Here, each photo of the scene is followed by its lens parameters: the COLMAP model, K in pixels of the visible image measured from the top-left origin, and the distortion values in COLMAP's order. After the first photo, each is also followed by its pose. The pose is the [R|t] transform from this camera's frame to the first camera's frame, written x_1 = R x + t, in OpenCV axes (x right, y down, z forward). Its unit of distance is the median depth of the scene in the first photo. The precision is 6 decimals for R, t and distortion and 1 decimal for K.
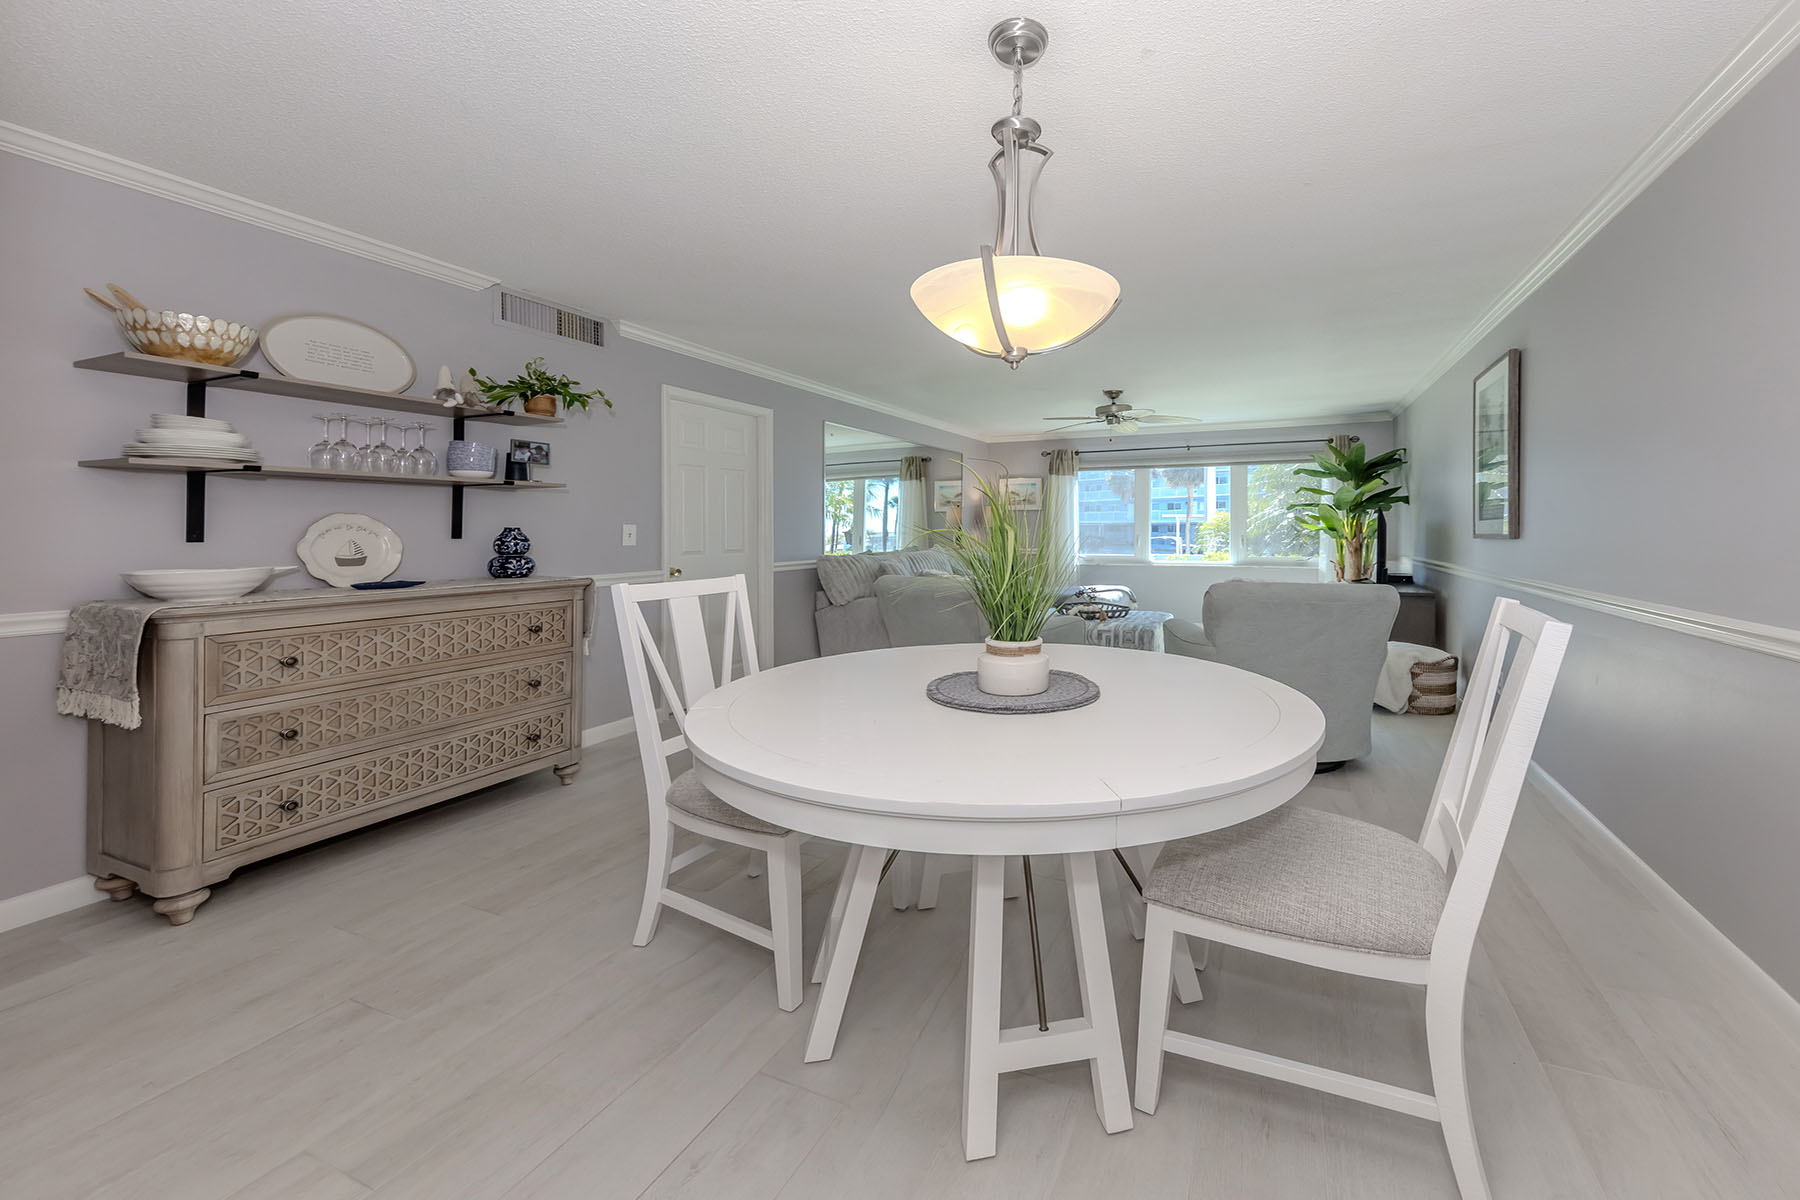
lens RADIAL K [[719.1, 0, 978.7], [0, 719.1, 537.6], [0, 0, 1]] dist [0.003198, -0.000751]
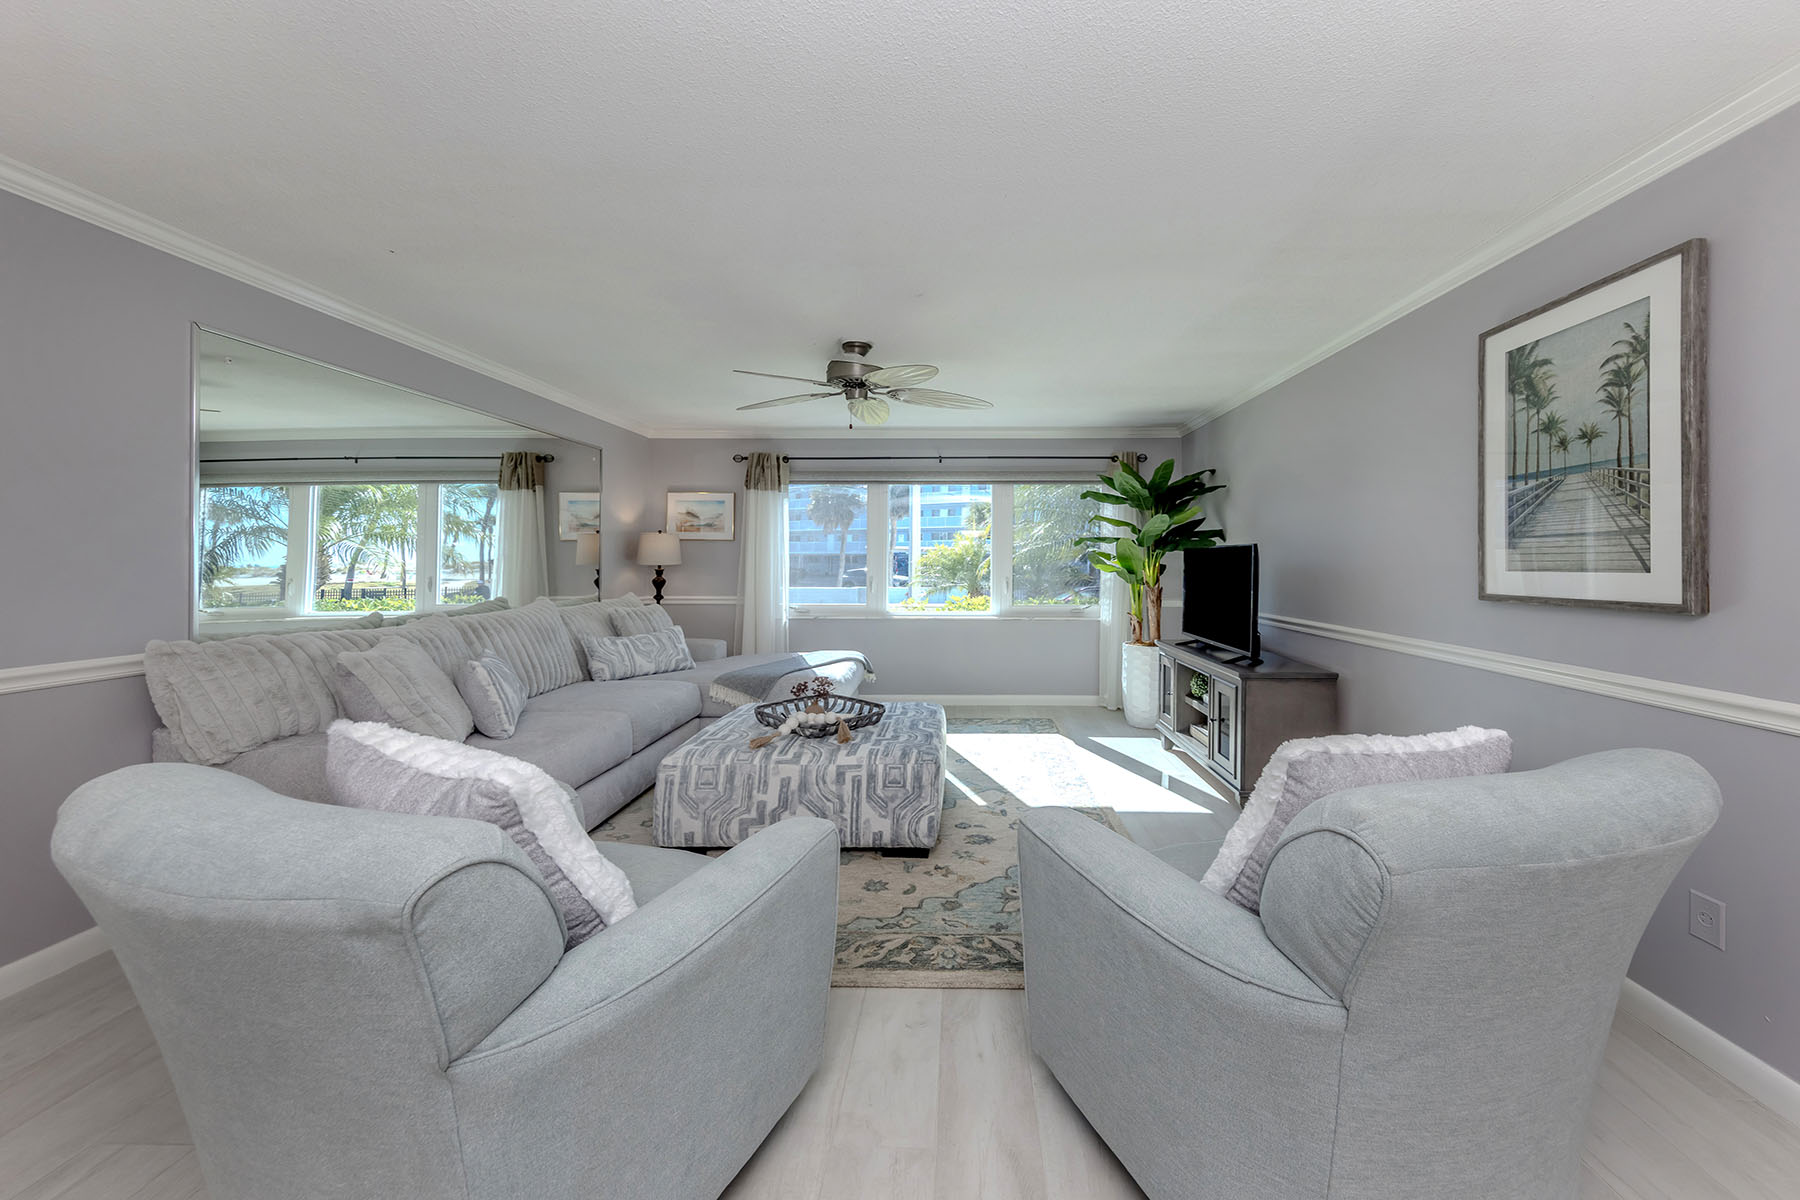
lens RADIAL K [[719.1, 0, 954.1], [0, 719.1, 562.1], [0, 0, 1]] dist [0.003198, -0.000751]
pose [[0.928009, 0.004914, 0.372524, 0.035752], [-0.001593, 0.999956, -0.009224, -0.014548], [-0.372553, 0.007966, 0.927977, 0.366682]]
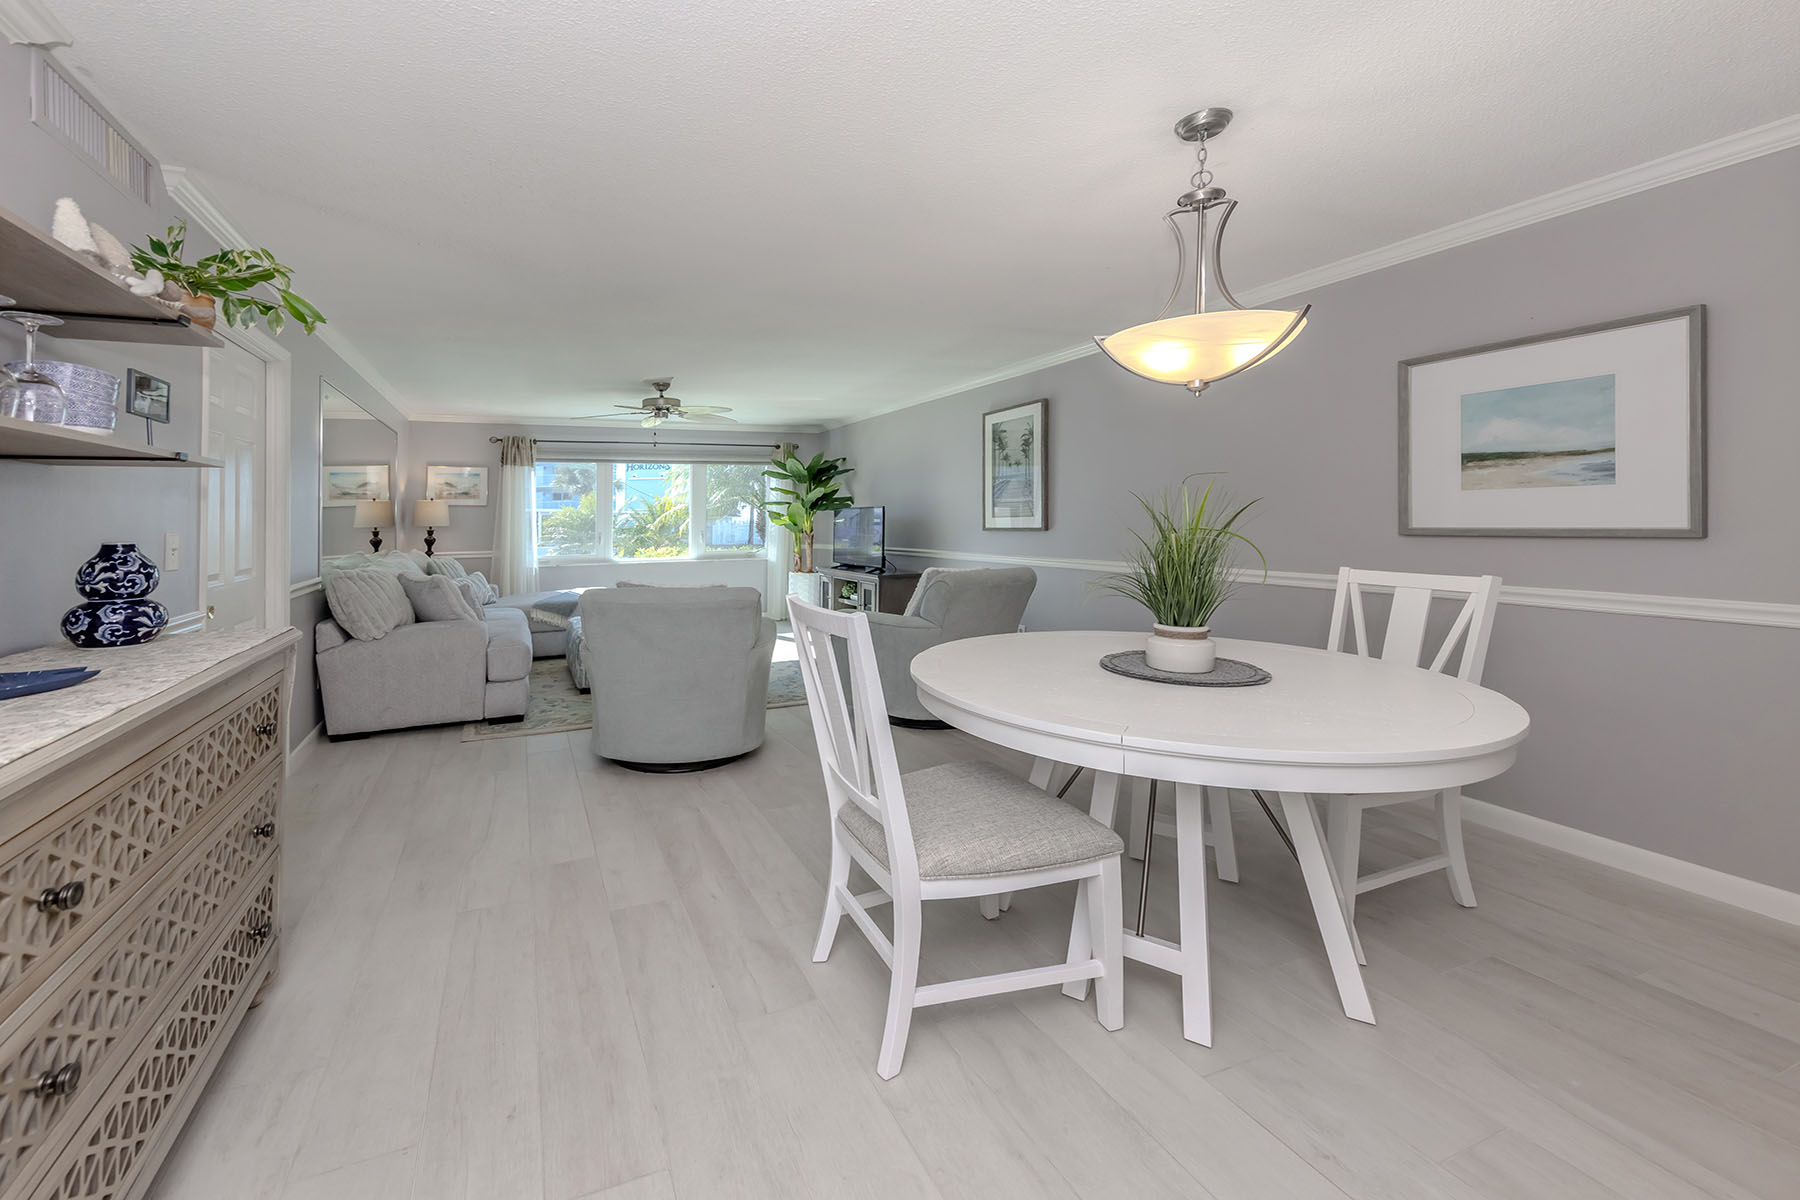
lens RADIAL K [[719.1, 0, 814.7], [0, 719.1, 550.7], [0, 0, 1]] dist [0.003198, -0.000751]
pose [[0.715771, -0.036482, 0.697381, -0.300878], [0.018920, 0.999281, 0.032856, -0.006787], [-0.698078, -0.010323, 0.715947, 0.147296]]
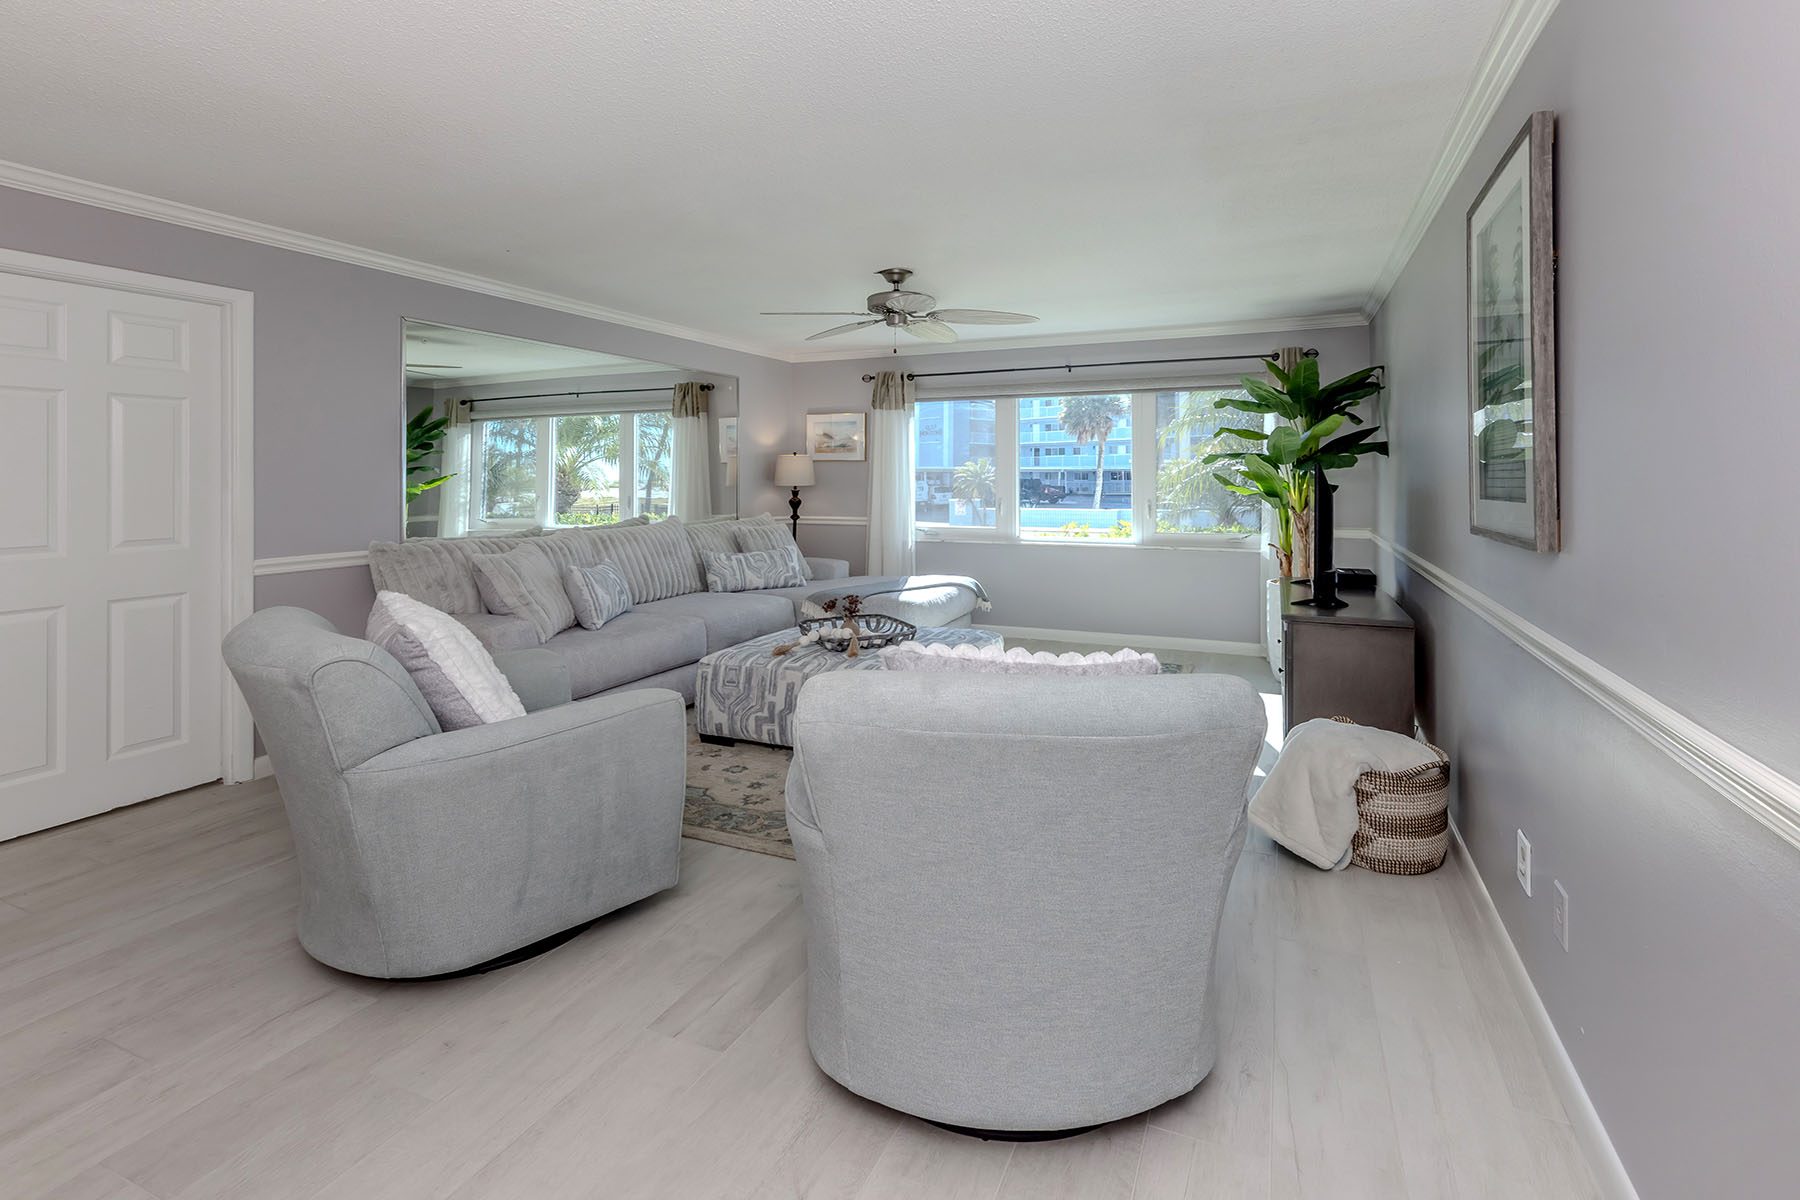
lens RADIAL K [[853.7, 0, 912.0], [0, 853.7, 467.7], [0, 0, 1]] dist [-0.002951, 0.000716]
pose [[0.999861, 0.001346, -0.016612, 0.188839], [-0.001695, 0.999777, -0.021032, -0.018583], [0.016580, 0.021057, 0.999641, 0.245844]]
